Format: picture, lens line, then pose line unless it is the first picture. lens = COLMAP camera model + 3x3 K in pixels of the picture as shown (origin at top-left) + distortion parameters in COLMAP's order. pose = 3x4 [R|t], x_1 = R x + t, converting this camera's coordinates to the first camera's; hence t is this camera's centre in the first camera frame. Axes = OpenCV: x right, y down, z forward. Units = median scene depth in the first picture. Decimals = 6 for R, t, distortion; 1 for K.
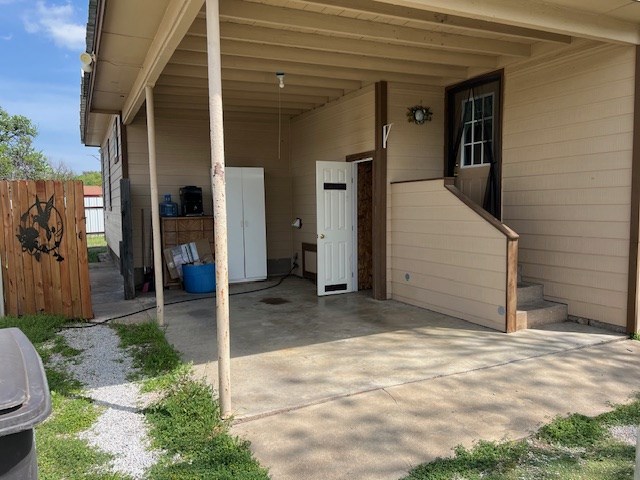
lens RADIAL K [[481.7, 0, 320.0], [0, 481.7, 240.0], [0, 0, 1]] dist [0.047871, -0.005725]
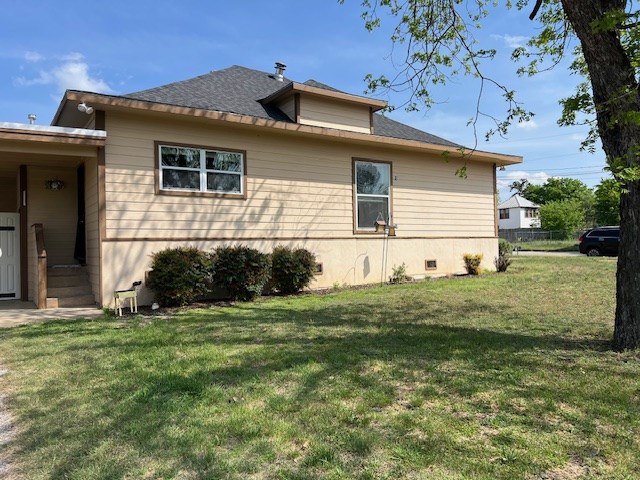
lens RADIAL K [[481.7, 0, 320.0], [0, 481.7, 240.0], [0, 0, 1]] dist [0.047871, -0.005725]
pose [[0.990193, 0.009341, 0.139395, 0.871078], [0.003071, 0.996066, -0.088562, 0.072443], [-0.139673, 0.088122, 0.986269, -0.730347]]
